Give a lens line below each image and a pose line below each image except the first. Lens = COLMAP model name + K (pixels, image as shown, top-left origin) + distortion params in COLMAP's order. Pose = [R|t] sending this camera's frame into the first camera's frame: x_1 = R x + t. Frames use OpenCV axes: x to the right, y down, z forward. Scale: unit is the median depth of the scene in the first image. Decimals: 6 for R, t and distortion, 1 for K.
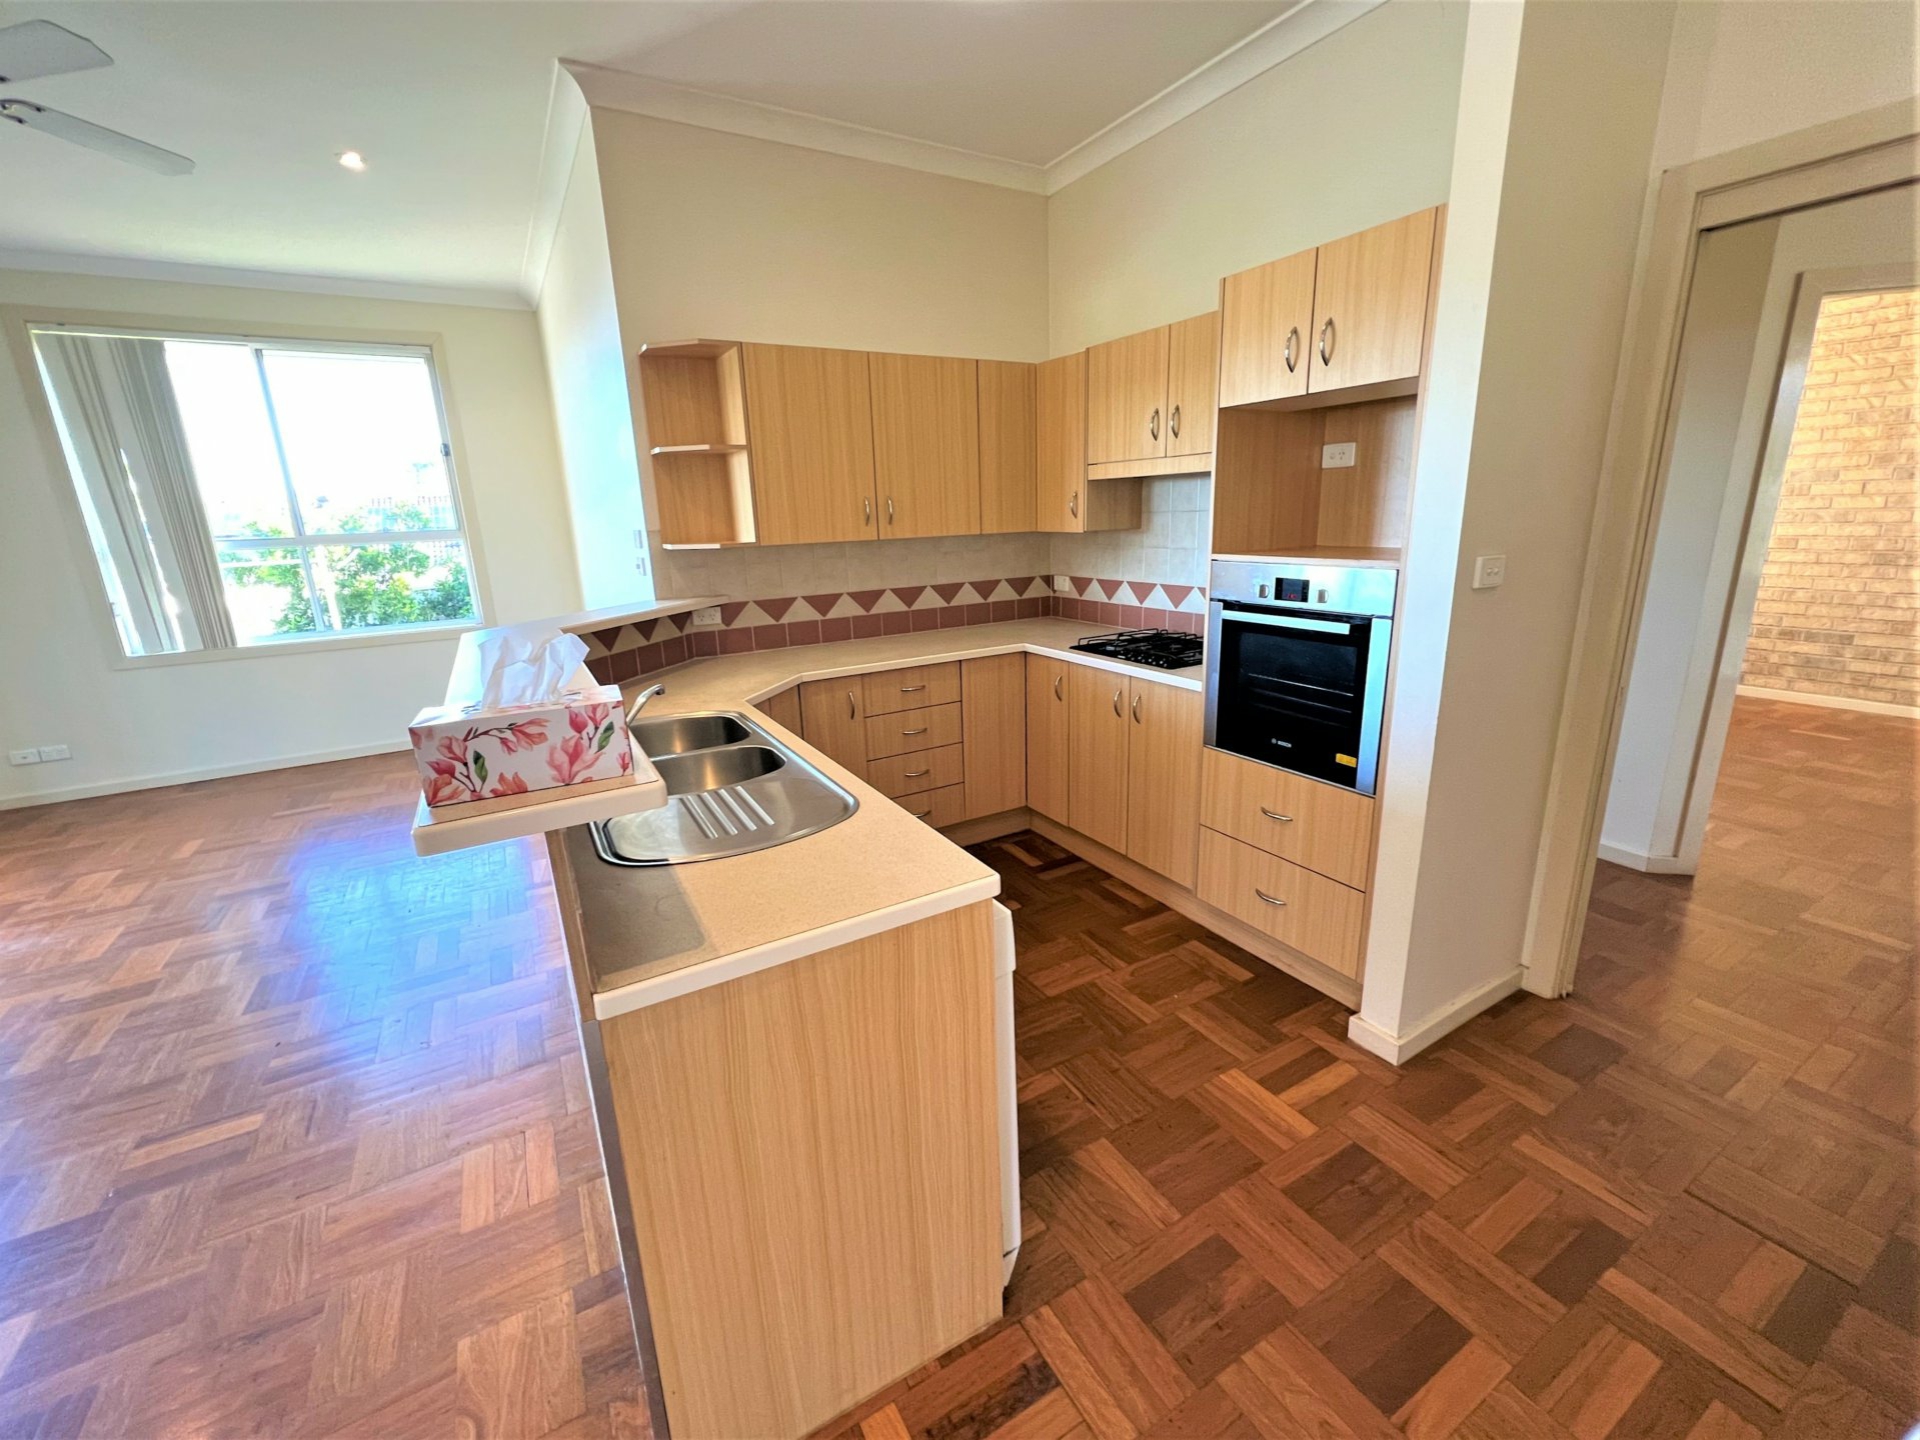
lens RADIAL K [[776.9, 0, 953.4], [0, 776.9, 715.3], [0, 0, 1]] dist [-0.001357, -0.000303]
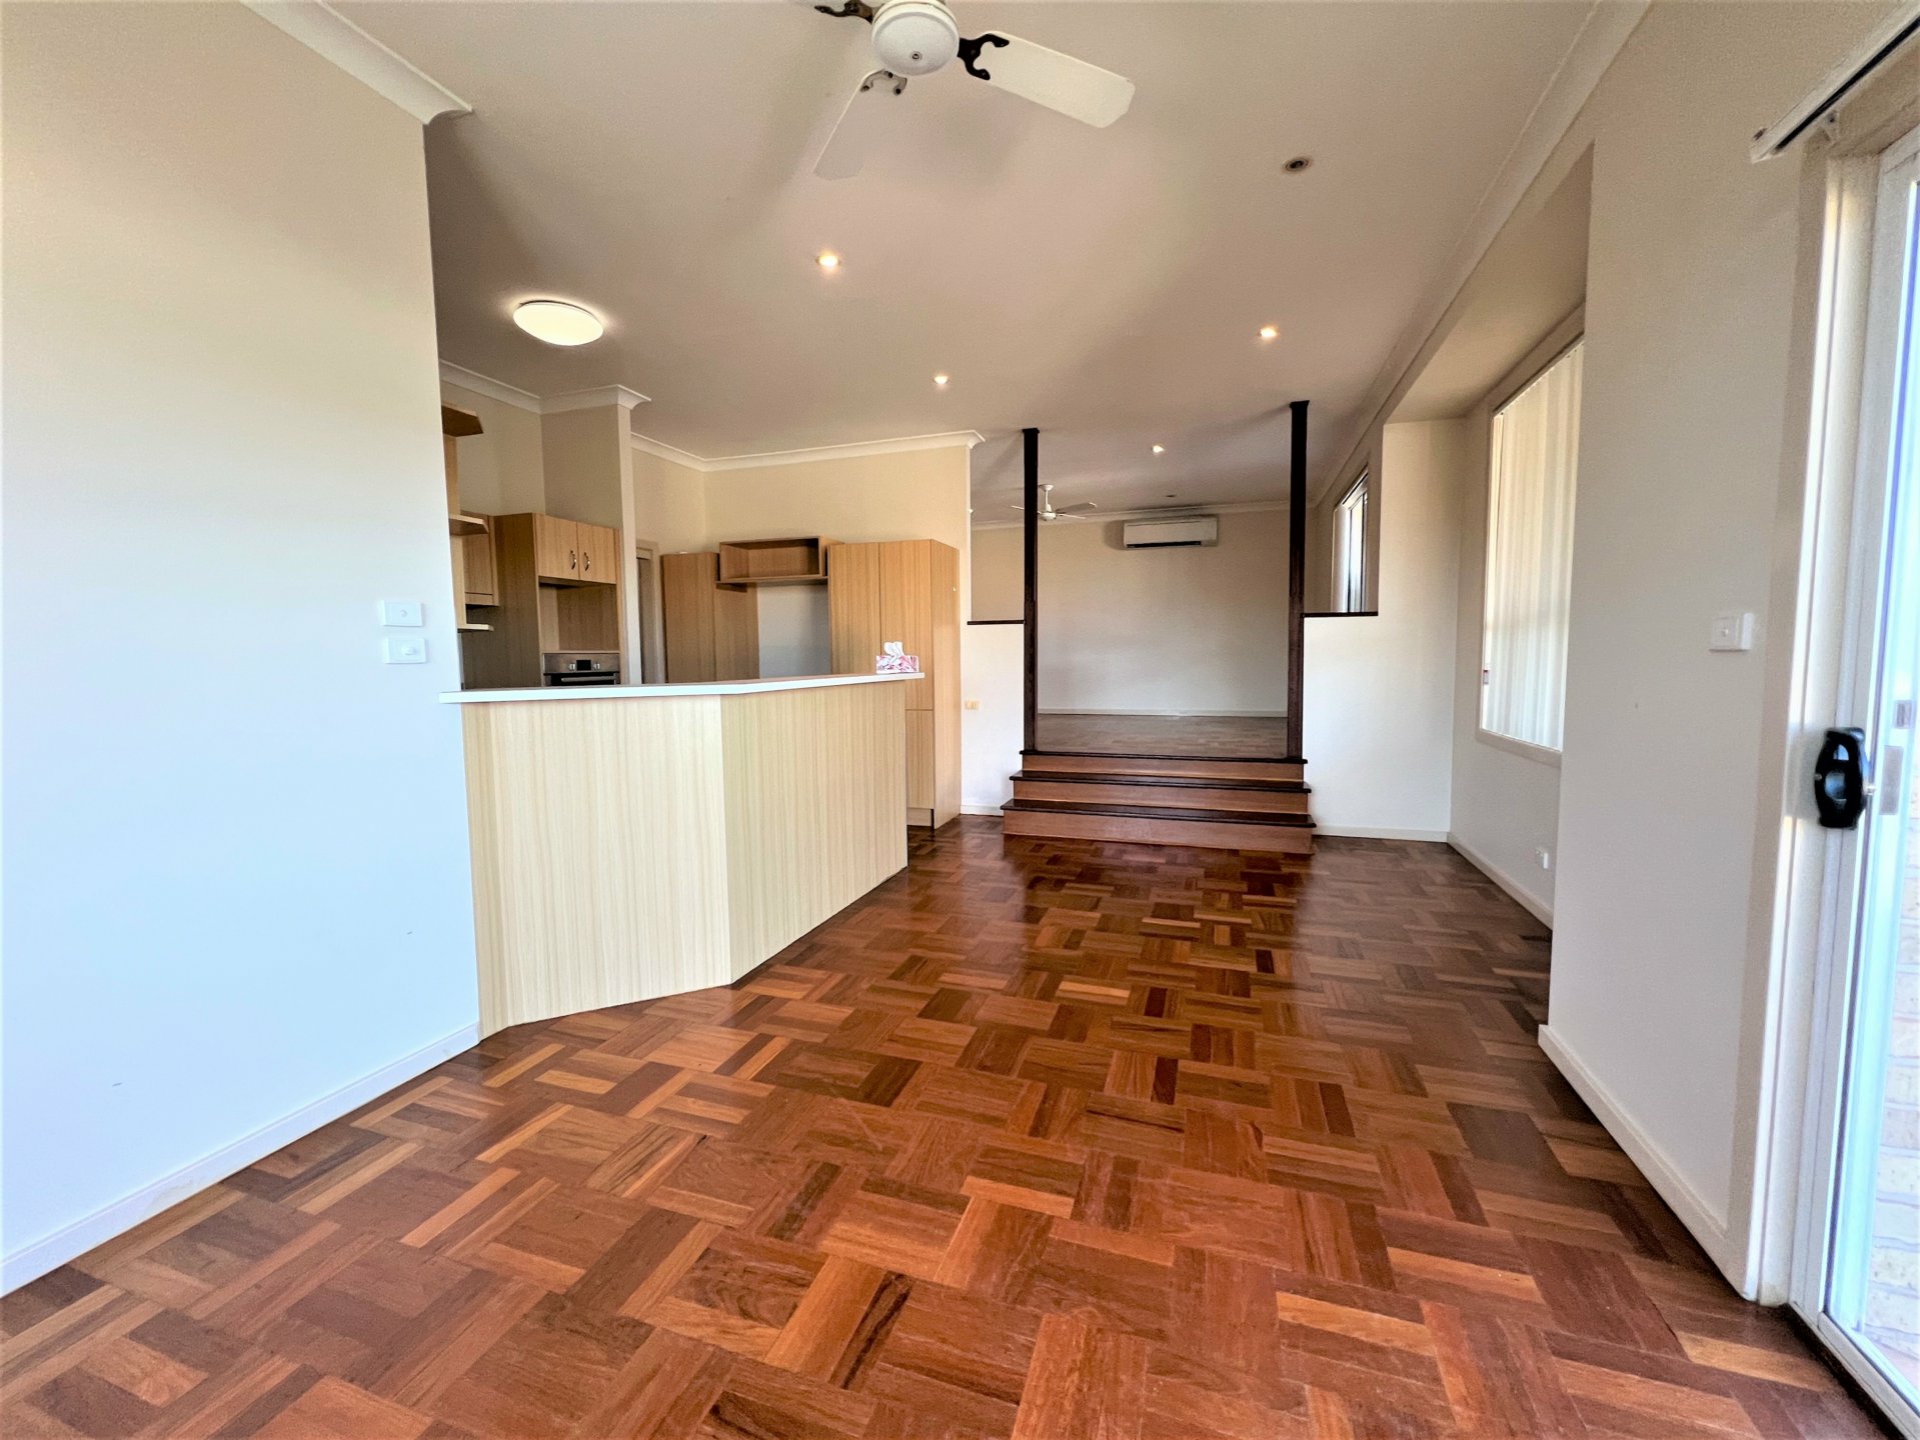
lens RADIAL K [[776.9, 0, 953.4], [0, 776.9, 715.3], [0, 0, 1]] dist [-0.001357, -0.000303]
pose [[-0.648951, -0.021891, 0.760515, -1.187315], [0.220828, 0.951137, 0.215811, -0.168335], [-0.728078, 0.307994, -0.612407, 1.017075]]
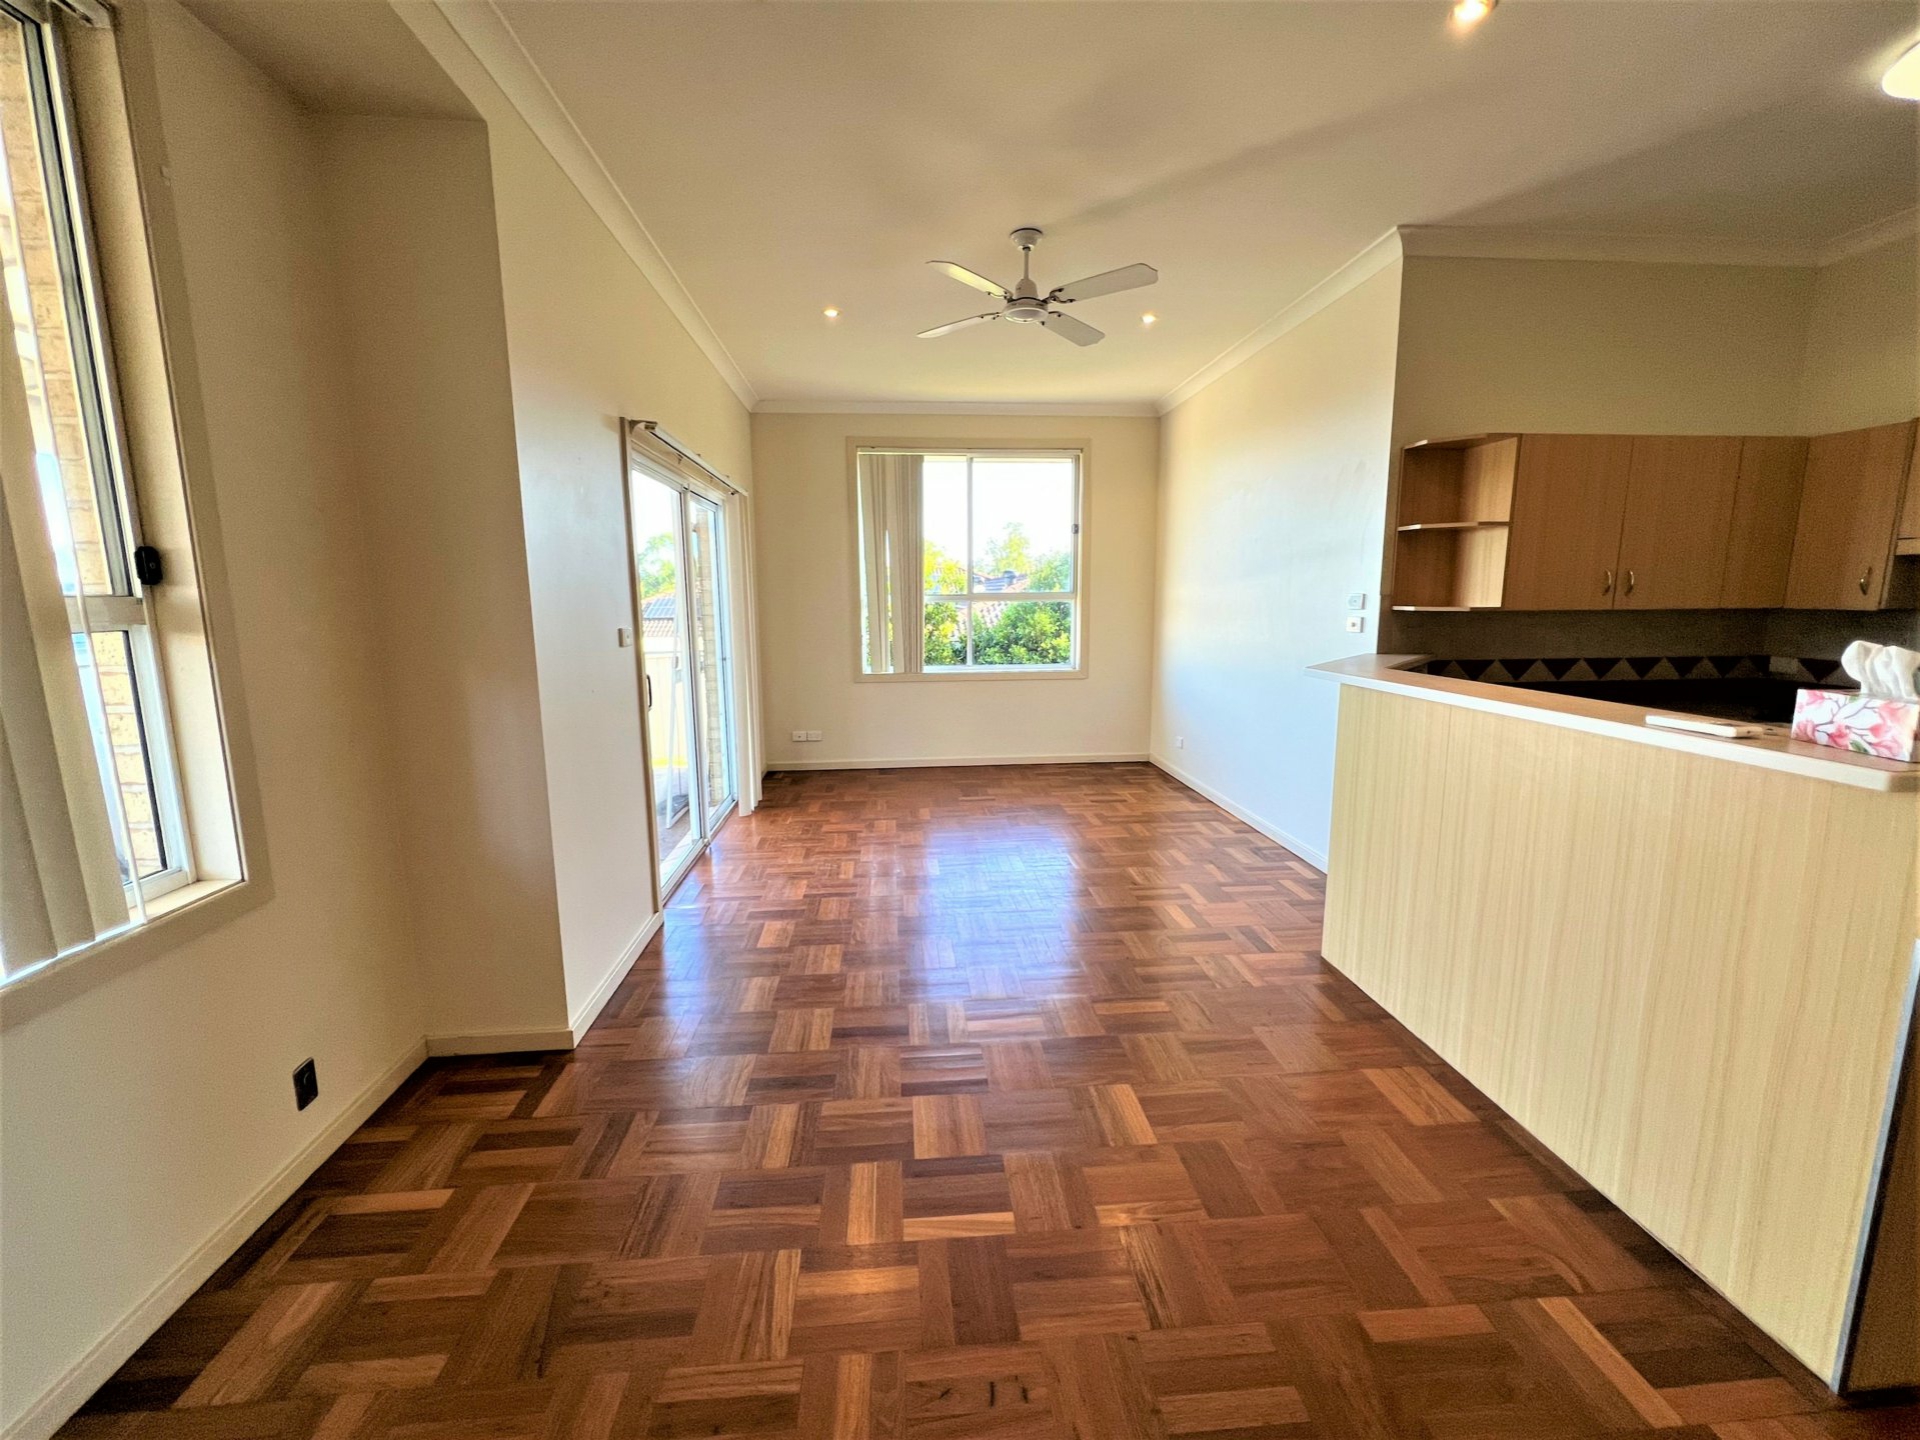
lens RADIAL K [[776.9, 0, 953.4], [0, 776.9, 715.3], [0, 0, 1]] dist [-0.001357, -0.000303]
pose [[0.899361, 0.092411, -0.427328, -0.399653], [-0.130114, 0.989693, -0.059816, 0.082259], [0.417396, 0.109397, 0.902116, -0.261655]]
